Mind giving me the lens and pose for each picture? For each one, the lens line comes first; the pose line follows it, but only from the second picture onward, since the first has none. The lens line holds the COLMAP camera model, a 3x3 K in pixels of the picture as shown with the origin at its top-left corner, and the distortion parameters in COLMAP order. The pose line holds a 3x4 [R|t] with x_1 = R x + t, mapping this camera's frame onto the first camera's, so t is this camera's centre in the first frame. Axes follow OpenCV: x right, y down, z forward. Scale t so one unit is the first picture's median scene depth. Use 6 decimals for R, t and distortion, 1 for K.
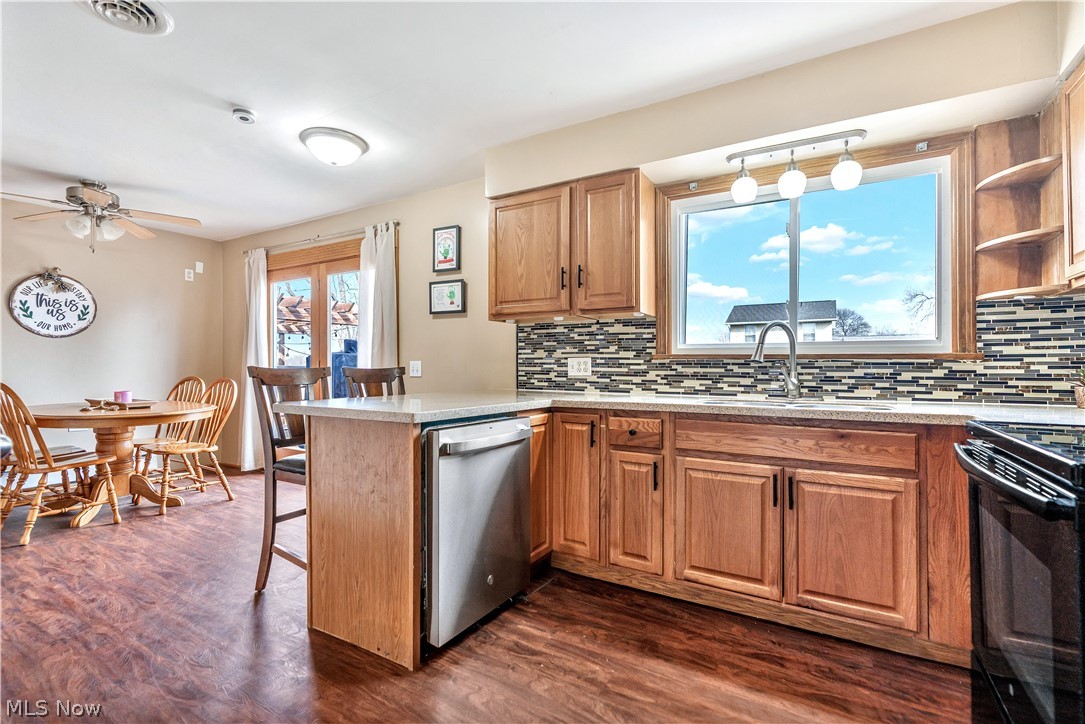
lens RADIAL K [[490.2, 0, 539.0], [0, 490.2, 363.8], [0, 0, 1]] dist [0.000133, 0.000512]
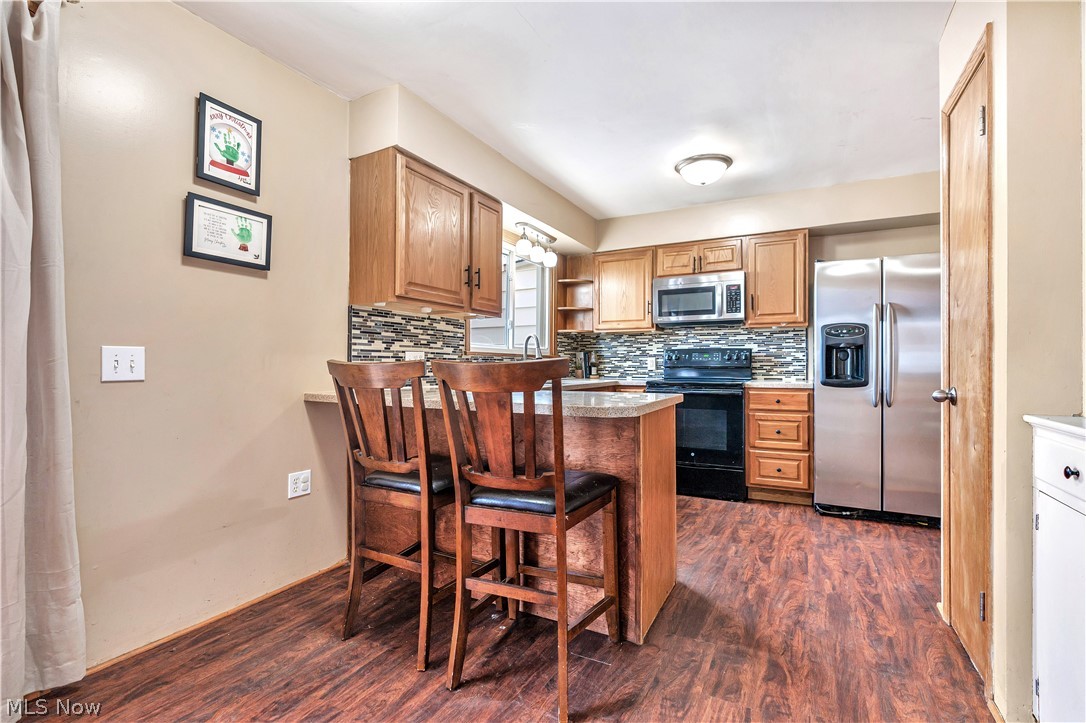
lens RADIAL K [[488.8, 0, 547.0], [0, 488.8, 358.9], [0, 0, 1]] dist [-0.001090, 0.000455]
pose [[-0.043727, 0.009374, 0.999000, -1.020876], [-0.006759, 0.999930, -0.009679, 0.010467], [-0.999021, -0.007176, -0.043661, 0.903469]]
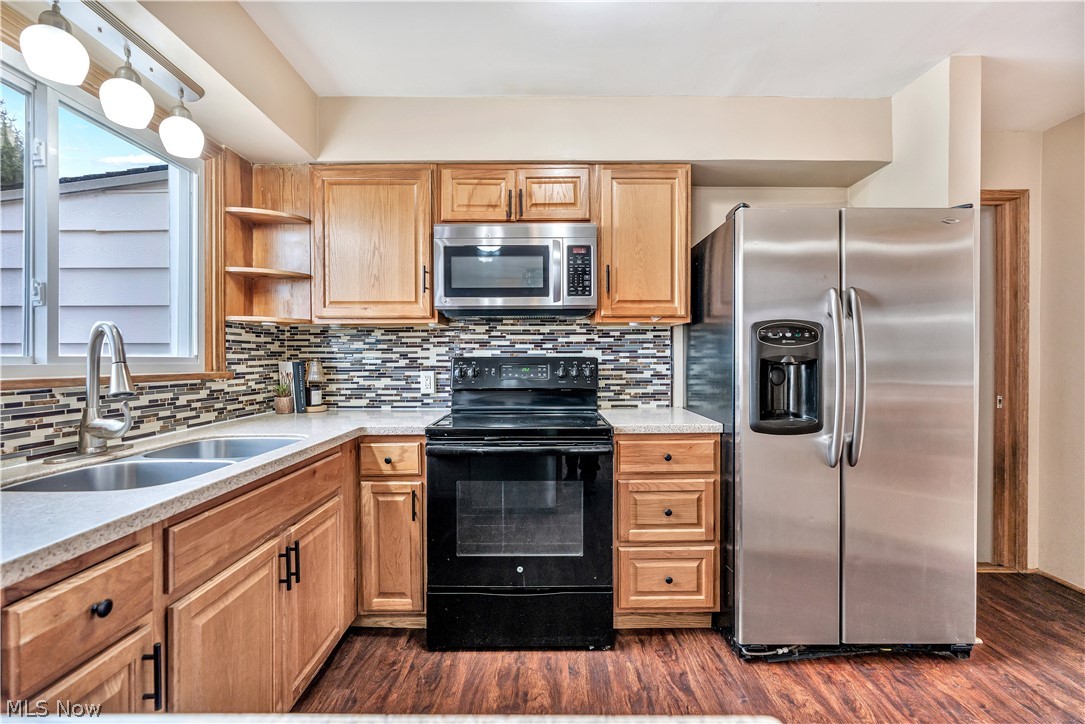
lens RADIAL K [[490.2, 0, 539.0], [0, 490.2, 363.8], [0, 0, 1]] dist [0.000133, 0.000512]
pose [[-0.505582, -0.011821, 0.862698, -0.243632], [-0.003607, 0.999926, 0.011587, -0.041635], [-0.862771, 0.002746, -0.505587, 0.755983]]
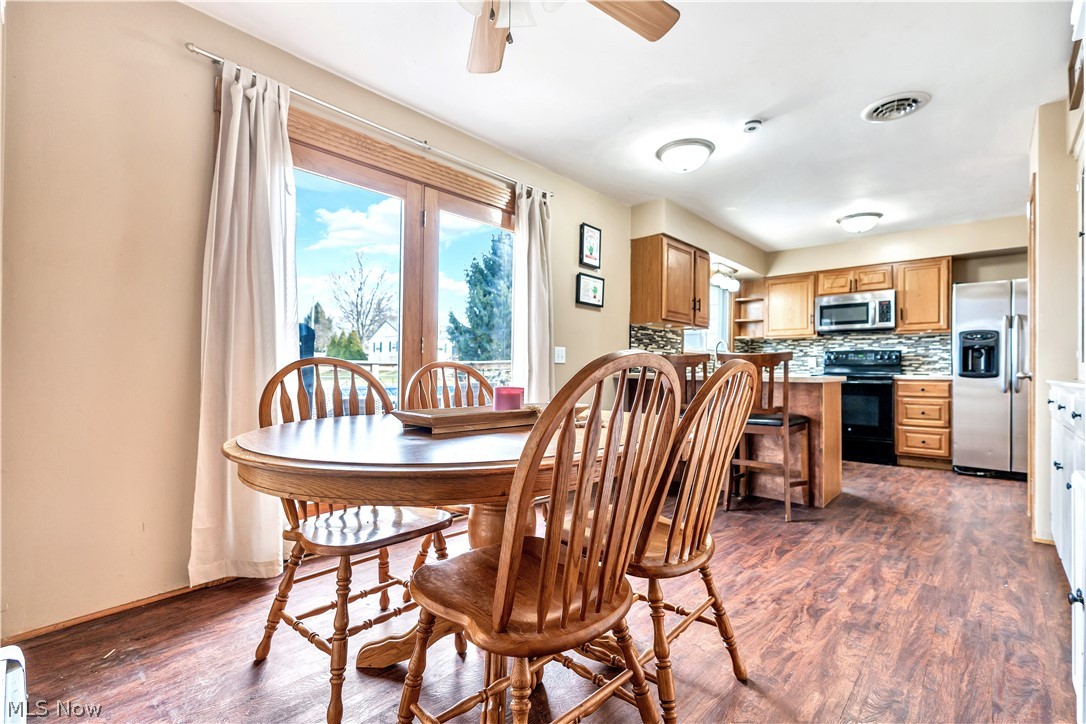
lens RADIAL K [[485.8, 0, 552.8], [0, 485.8, 362.2], [0, 0, 1]] dist [0.001911, 0.000371]
pose [[0.200062, 0.014792, 0.979672, -1.707163], [-0.013918, 0.999828, -0.012254, 0.050947], [-0.979684, -0.011184, 0.200234, 1.172573]]
